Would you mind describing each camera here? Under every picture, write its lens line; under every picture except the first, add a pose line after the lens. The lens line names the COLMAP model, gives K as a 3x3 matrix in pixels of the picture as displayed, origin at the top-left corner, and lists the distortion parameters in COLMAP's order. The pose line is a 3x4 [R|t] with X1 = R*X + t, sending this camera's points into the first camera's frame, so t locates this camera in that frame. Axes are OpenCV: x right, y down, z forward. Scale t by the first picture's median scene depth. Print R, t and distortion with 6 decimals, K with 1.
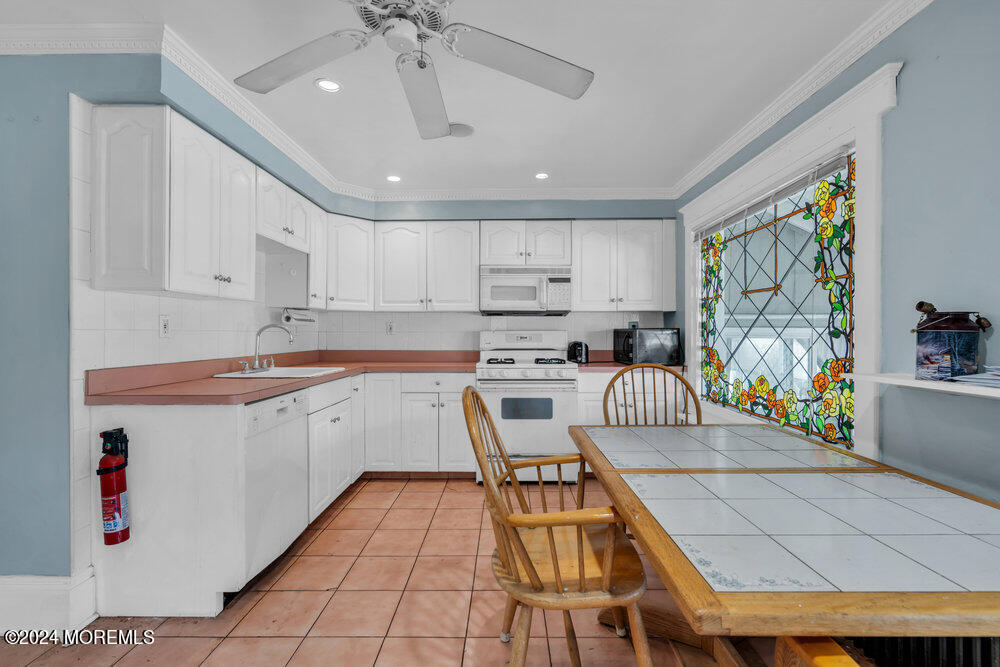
lens RADIAL K [[446.3, 0, 502.9], [0, 446.3, 334.5], [0, 0, 1]] dist [-0.007486, 0.001148]
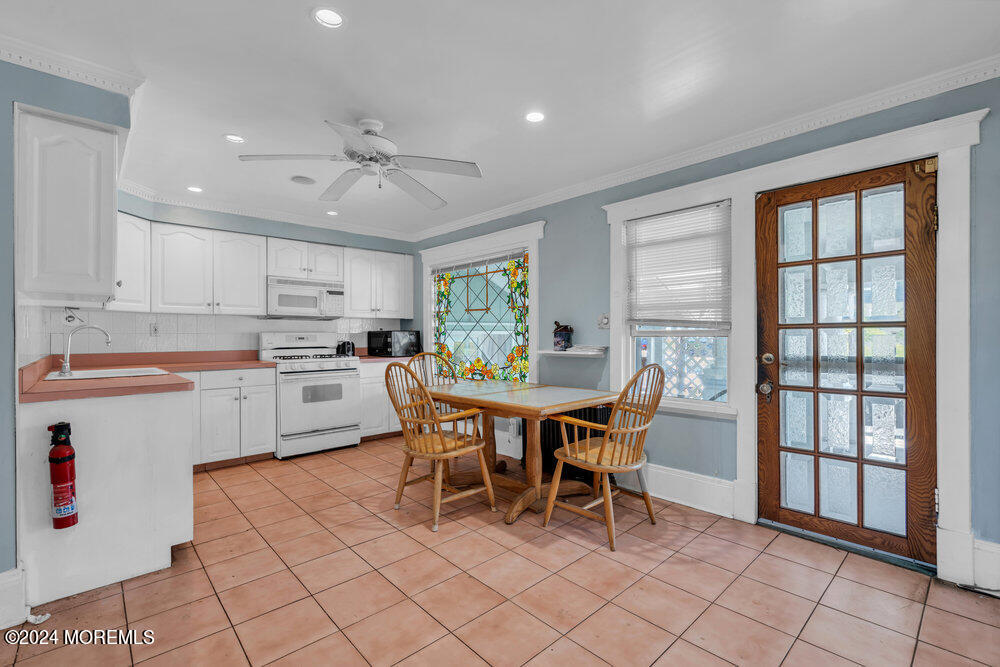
lens RADIAL K [[446.3, 0, 503.7], [0, 446.3, 332.8], [0, 0, 1]] dist [-0.007486, 0.001148]
pose [[0.720438, 0.000917, 0.693518, -0.739234], [0.005619, 0.999959, -0.007160, 0.008288], [-0.693496, 0.009055, 0.720403, -0.455820]]
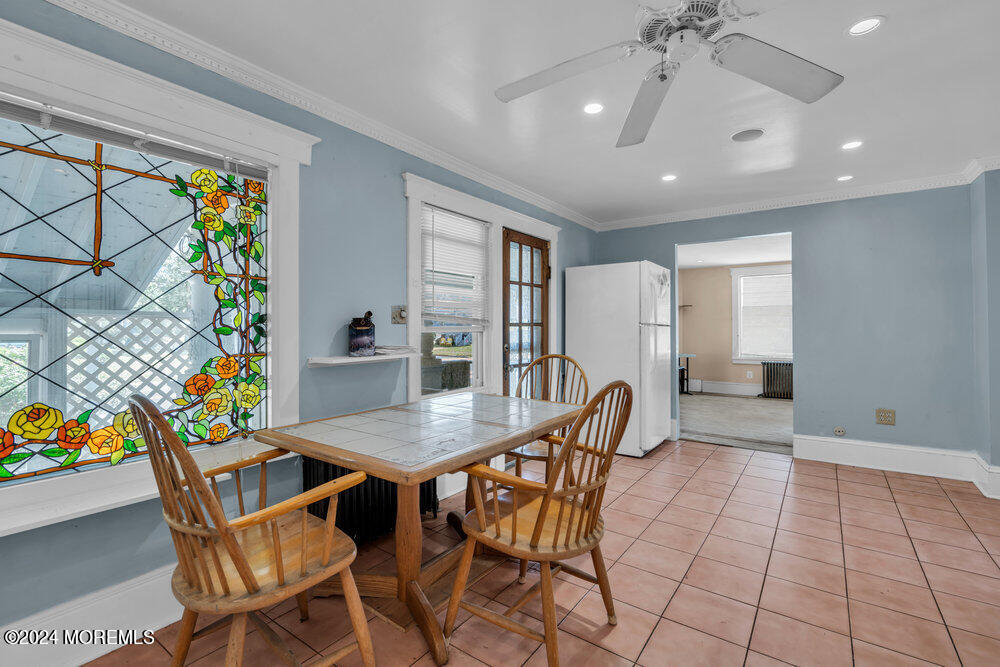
lens RADIAL K [[446.3, 0, 500.3], [0, 446.3, 325.5], [0, 0, 1]] dist [-0.007486, 0.001148]
pose [[-0.816297, 0.005164, 0.577610, -0.321172], [0.005617, 0.999984, -0.001003, -0.008890], [-0.577606, 0.002425, -0.816312, 1.418427]]
